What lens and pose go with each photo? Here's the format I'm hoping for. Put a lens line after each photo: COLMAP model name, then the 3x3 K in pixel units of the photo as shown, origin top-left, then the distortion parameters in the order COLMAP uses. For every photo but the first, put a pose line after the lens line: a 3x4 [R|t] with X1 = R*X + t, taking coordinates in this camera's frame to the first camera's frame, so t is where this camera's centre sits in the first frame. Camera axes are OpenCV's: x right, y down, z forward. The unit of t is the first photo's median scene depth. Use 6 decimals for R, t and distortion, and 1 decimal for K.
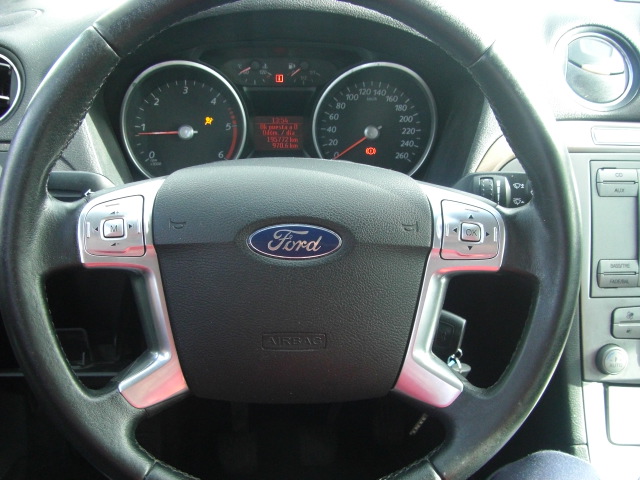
lens RADIAL K [[726.4, 0, 296.7], [0, 726.4, 266.2], [0, 0, 1]] dist [-0.163588, 0.052928]
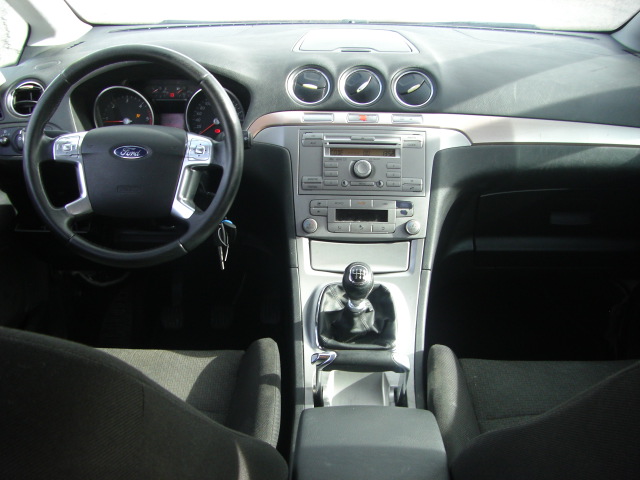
lens RADIAL K [[726.4, 0, 296.7], [0, 726.4, 266.2], [0, 0, 1]] dist [-0.163588, 0.052928]
pose [[0.994022, 0.026906, -0.105811, 0.639810], [-0.031648, 0.998557, -0.043389, 0.344983], [0.104491, 0.046479, 0.993439, -1.096258]]
